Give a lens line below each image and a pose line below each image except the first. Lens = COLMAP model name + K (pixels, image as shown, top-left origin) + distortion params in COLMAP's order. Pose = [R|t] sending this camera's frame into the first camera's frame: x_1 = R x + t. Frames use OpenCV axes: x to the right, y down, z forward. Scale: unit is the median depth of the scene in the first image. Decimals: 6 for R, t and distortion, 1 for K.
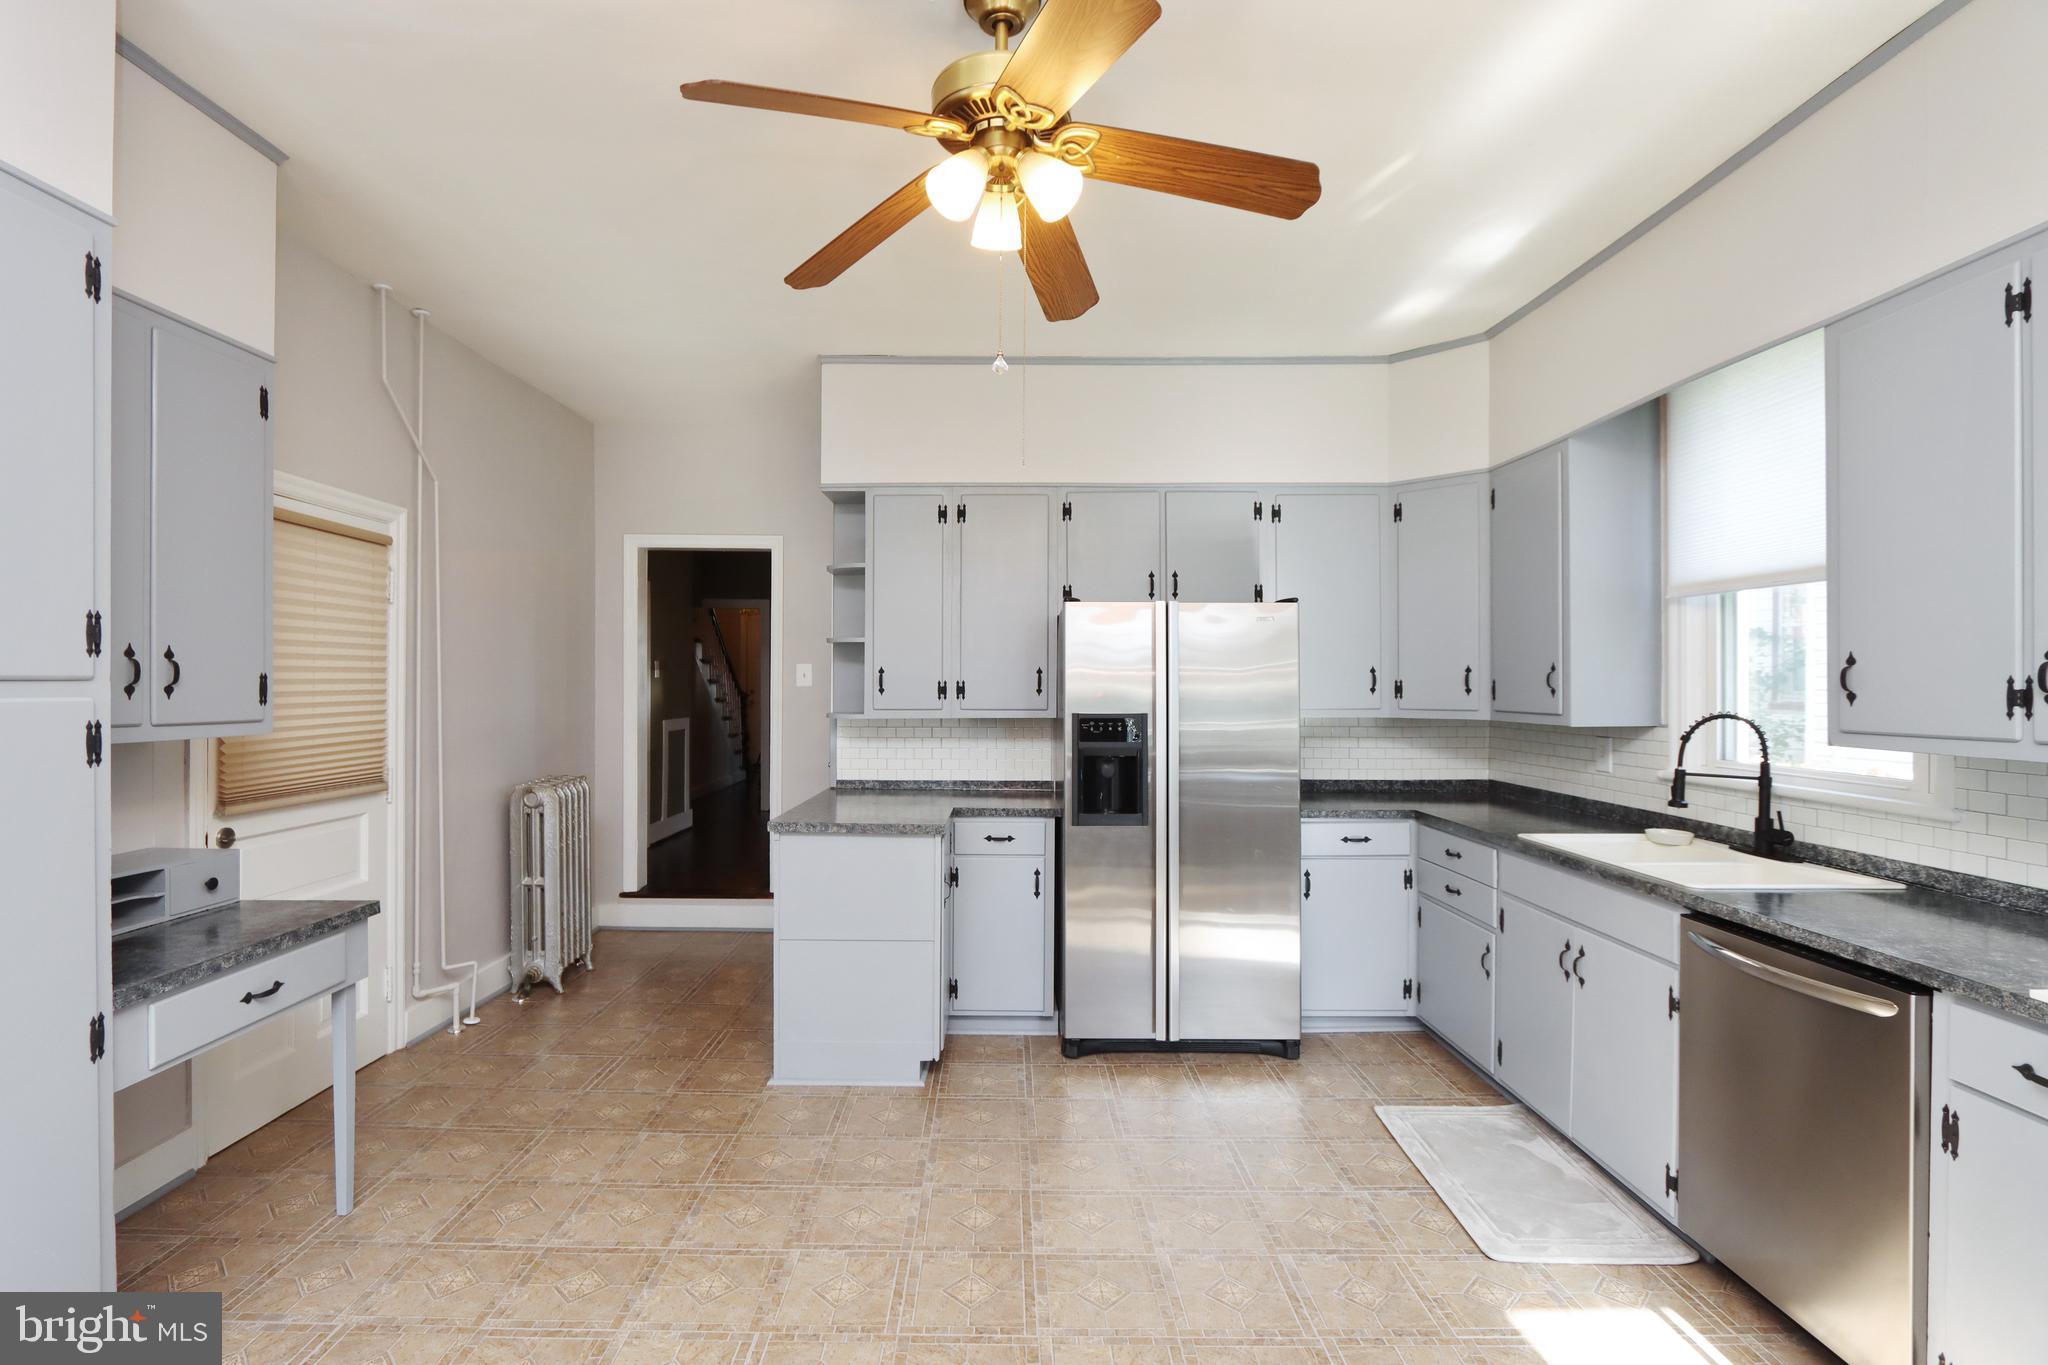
lens RADIAL K [[942.5, 0, 1000.4], [0, 942.5, 678.2], [0, 0, 1]] dist [-0.021470, 0.004457]
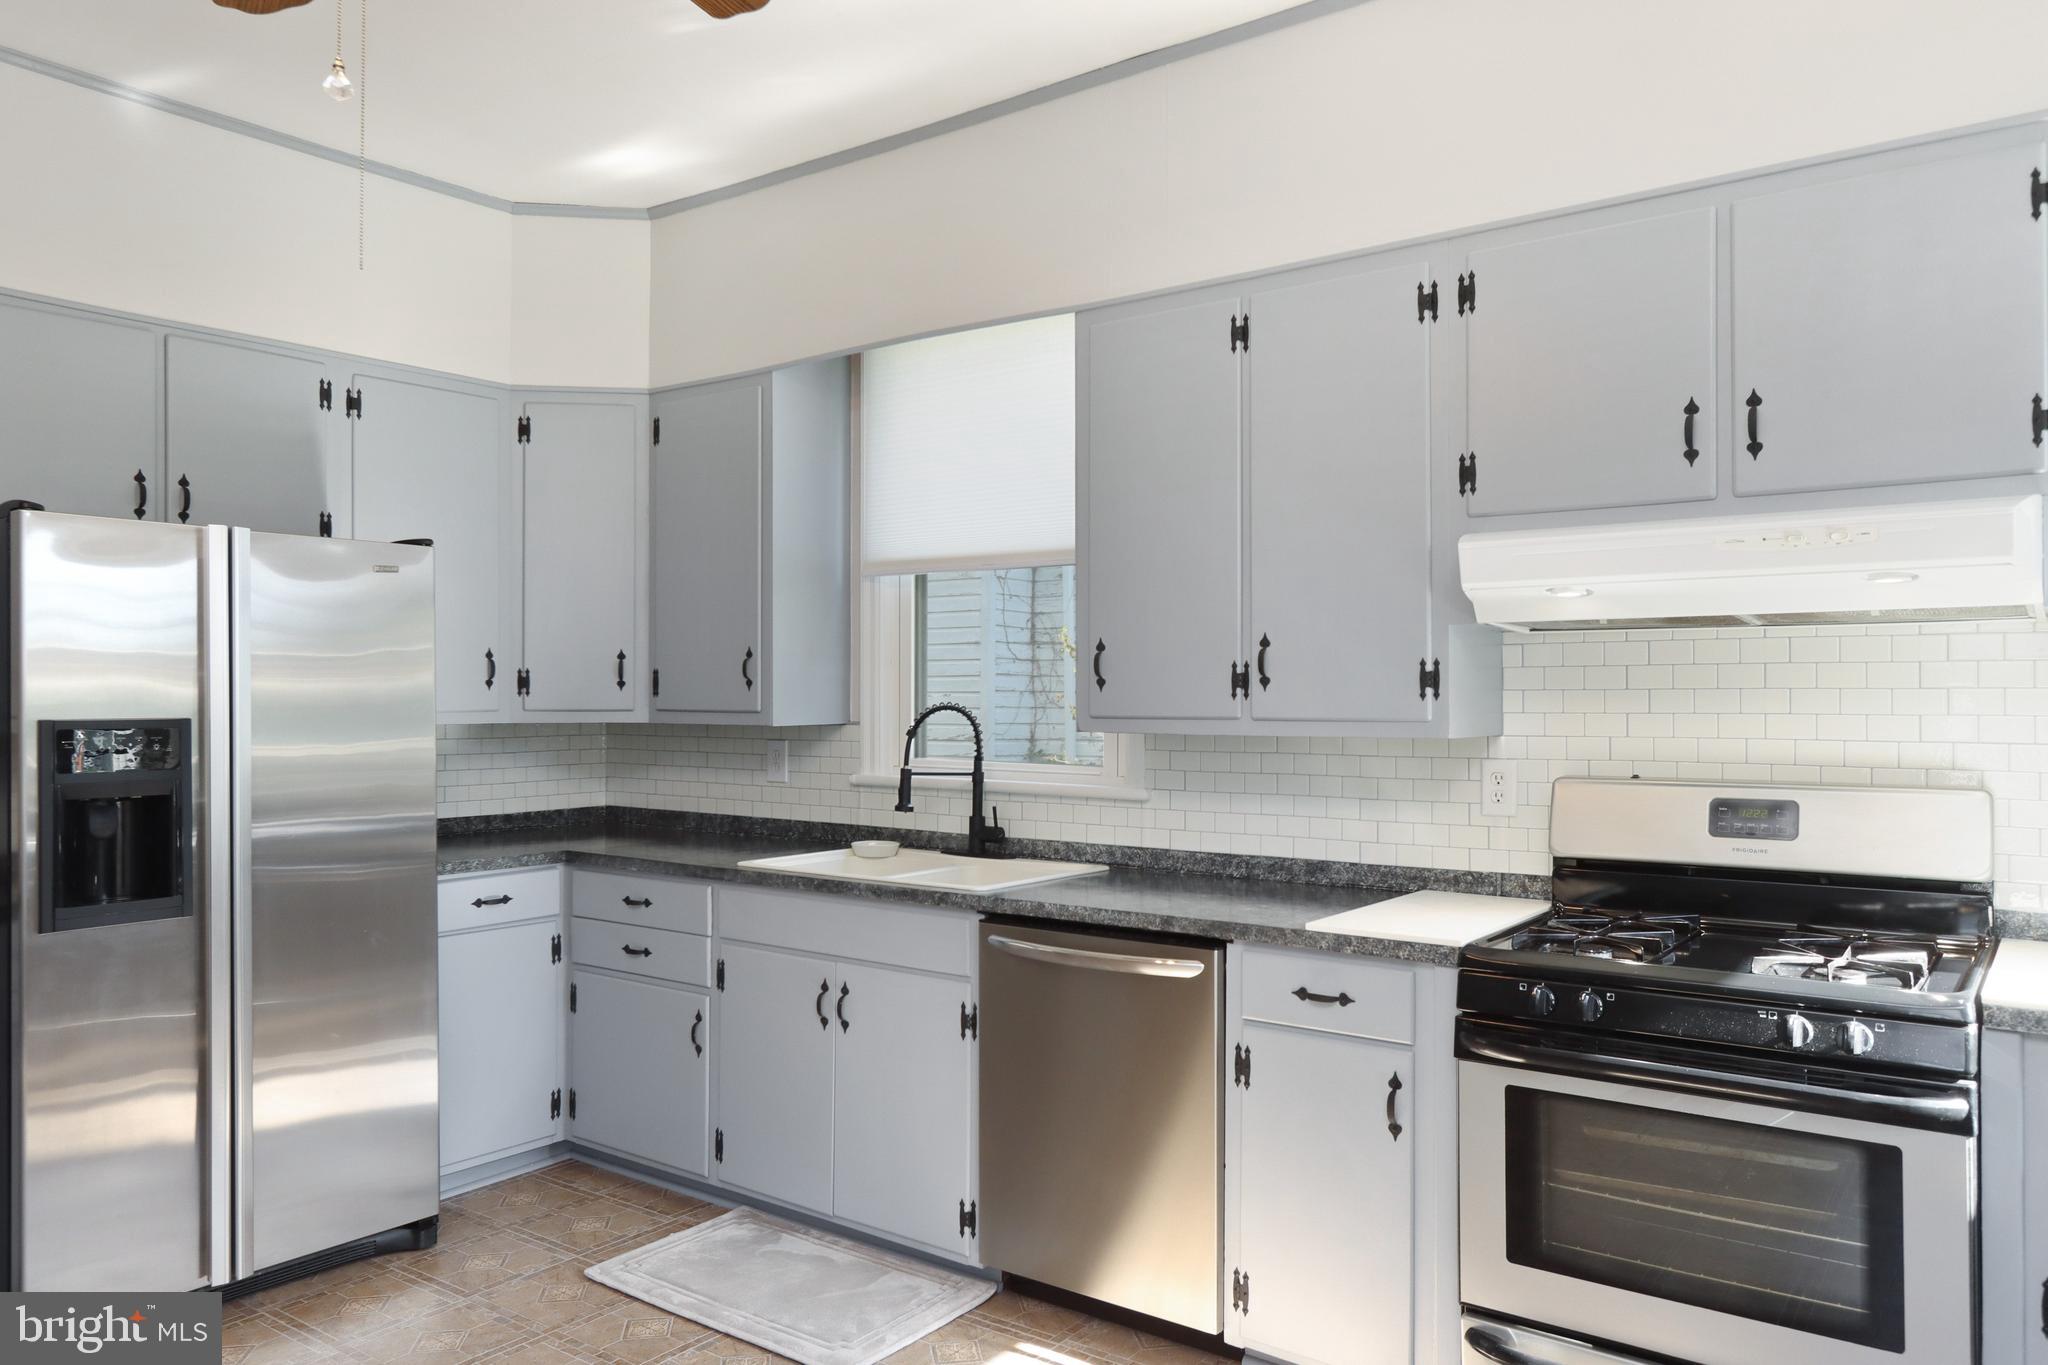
lens RADIAL K [[1422.5, 0, 999.5], [0, 1422.5, 678.4], [0, 0, 1]] dist [-0.018193, 0.030039]
pose [[0.601181, 0.008182, 0.799071, -0.251091], [-0.005242, 0.999966, -0.006295, 0.016514], [-0.799096, -0.000405, 0.601203, 0.096457]]
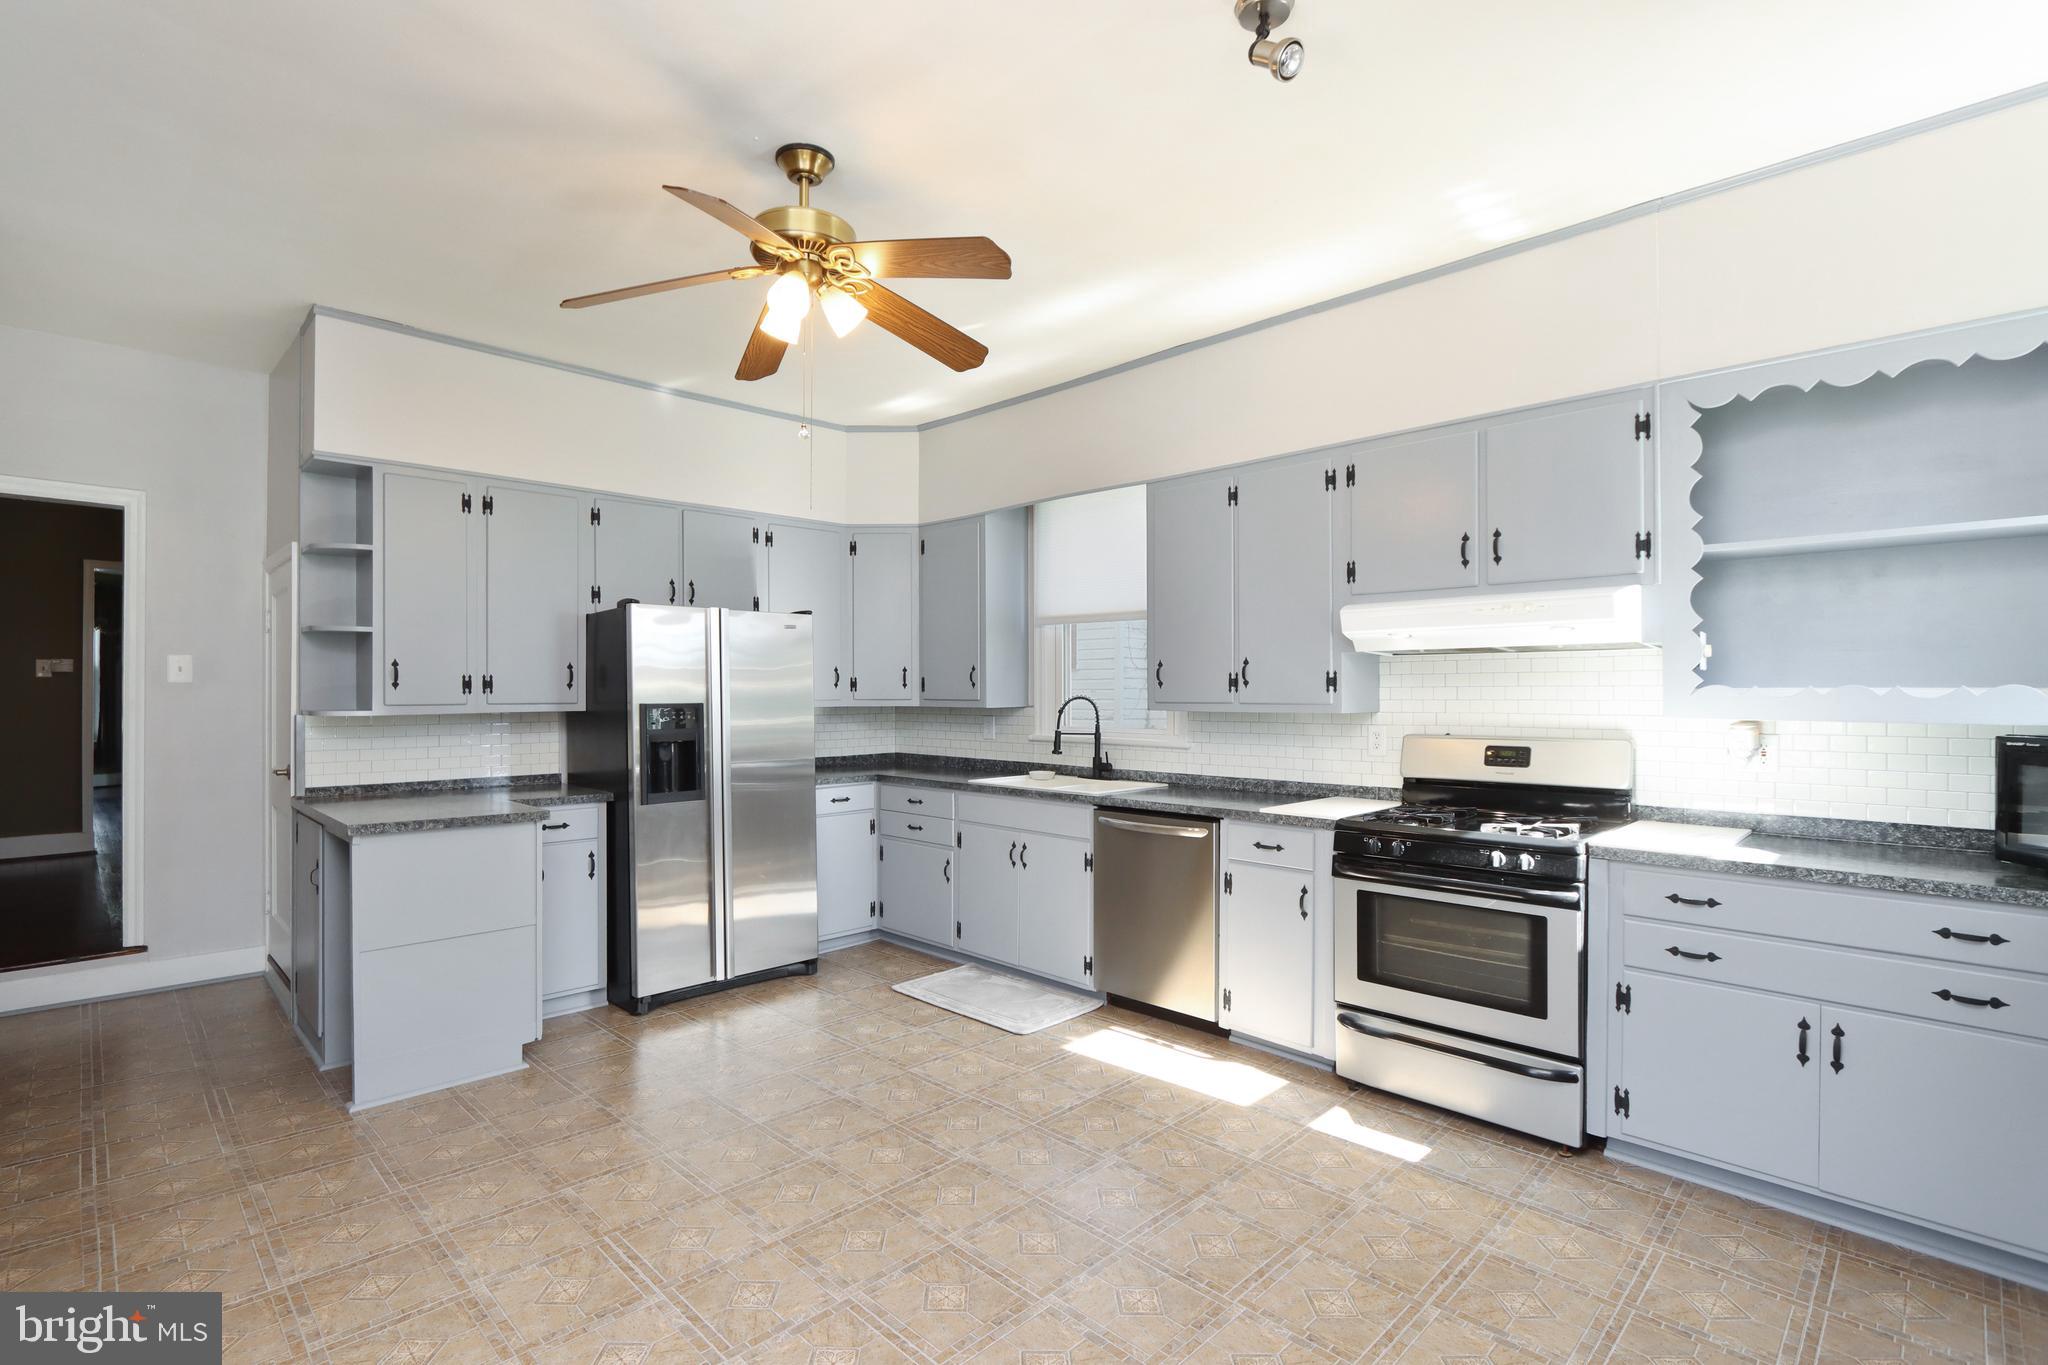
lens RADIAL K [[949.6, 0, 995.1], [0, 949.6, 690.0], [0, 0, 1]] dist [-0.020104, 0.000761]
pose [[0.713126, -0.002074, 0.701032, -0.431407], [-0.001977, 0.999986, 0.004969, 0.015073], [-0.701033, -0.004929, 0.713112, -0.090770]]
